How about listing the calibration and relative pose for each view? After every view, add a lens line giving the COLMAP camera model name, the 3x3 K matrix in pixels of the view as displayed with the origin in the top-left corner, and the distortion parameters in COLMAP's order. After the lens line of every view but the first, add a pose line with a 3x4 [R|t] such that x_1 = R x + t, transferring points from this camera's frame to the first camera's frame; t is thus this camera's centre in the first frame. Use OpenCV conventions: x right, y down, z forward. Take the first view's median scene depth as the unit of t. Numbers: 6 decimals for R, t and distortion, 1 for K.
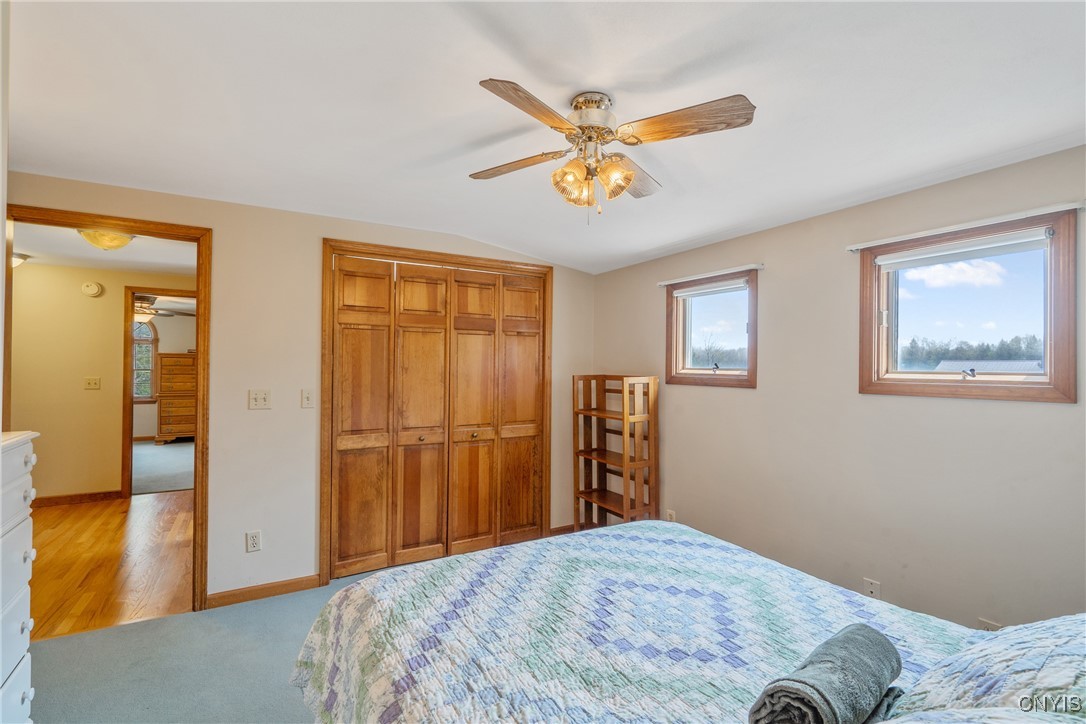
lens RADIAL K [[495.9, 0, 542.7], [0, 495.9, 363.3], [0, 0, 1]] dist [-0.000364, 0.000068]
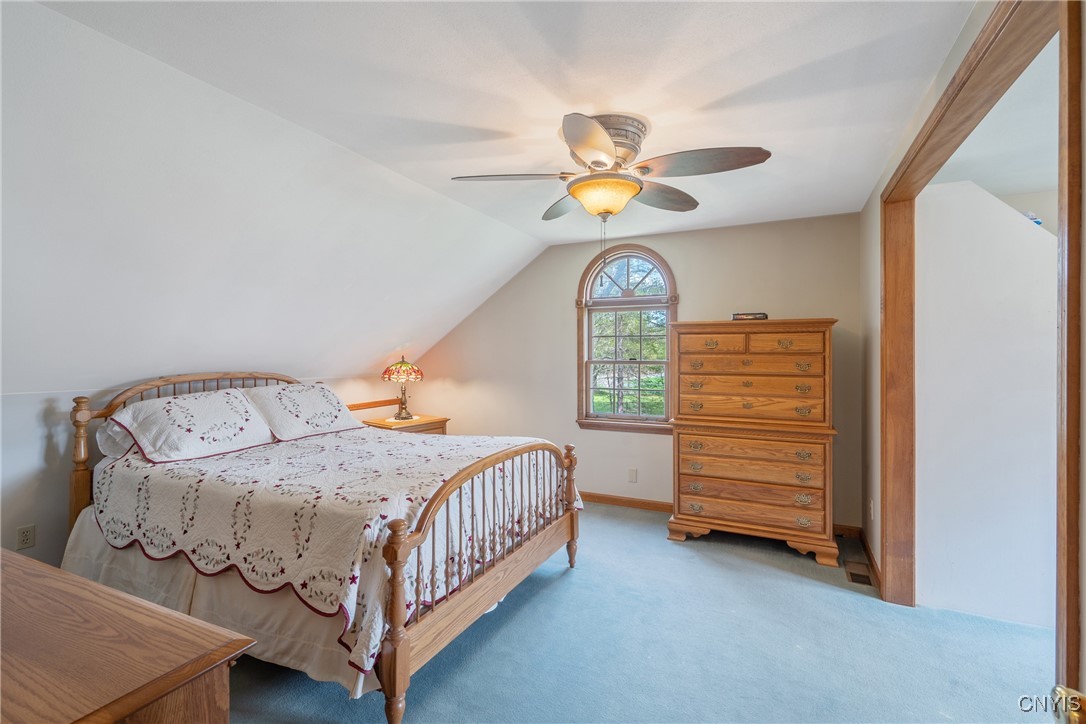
lens RADIAL K [[495.9, 0, 540.8], [0, 495.9, 360.0], [0, 0, 1]] dist [-0.000364, 0.000068]
pose [[0.558898, 0.001455, -0.829235, -0.467442], [0.008946, 0.999930, 0.007785, 0.006442], [0.829188, -0.011769, 0.558845, 0.641450]]
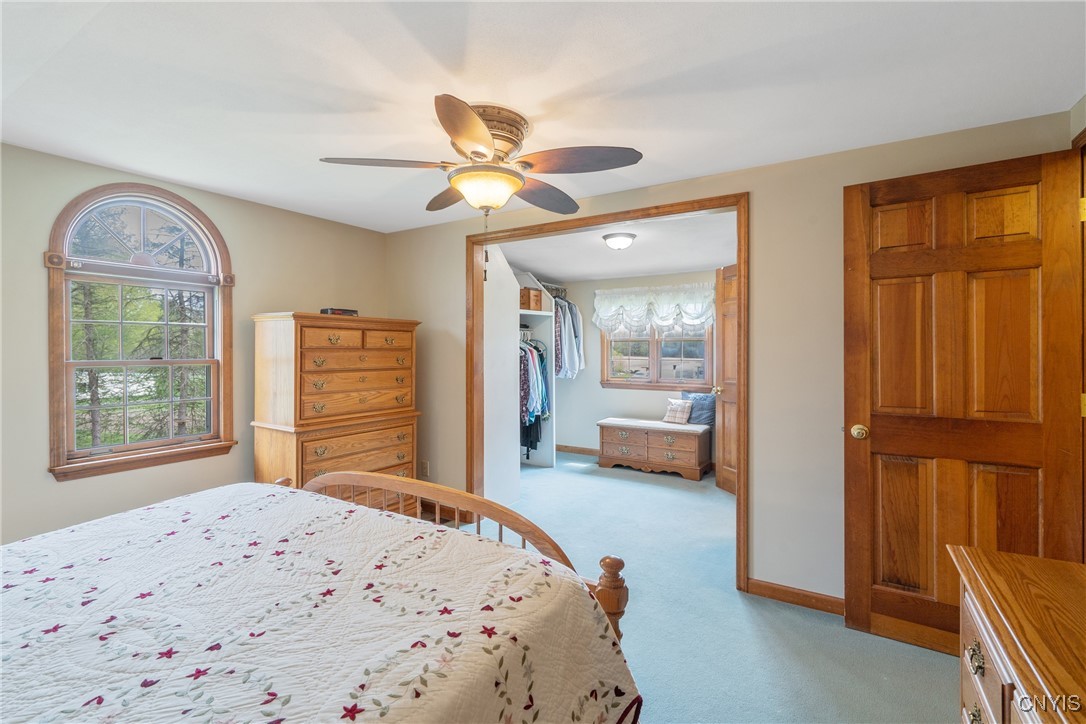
lens RADIAL K [[495.9, 0, 539.6], [0, 495.9, 351.2], [0, 0, 1]] dist [-0.000364, 0.000068]
pose [[0.885279, -0.009301, 0.464968, -0.755658], [0.005088, 0.999934, 0.010316, 0.004145], [-0.465033, -0.006767, 0.885267, 0.575944]]
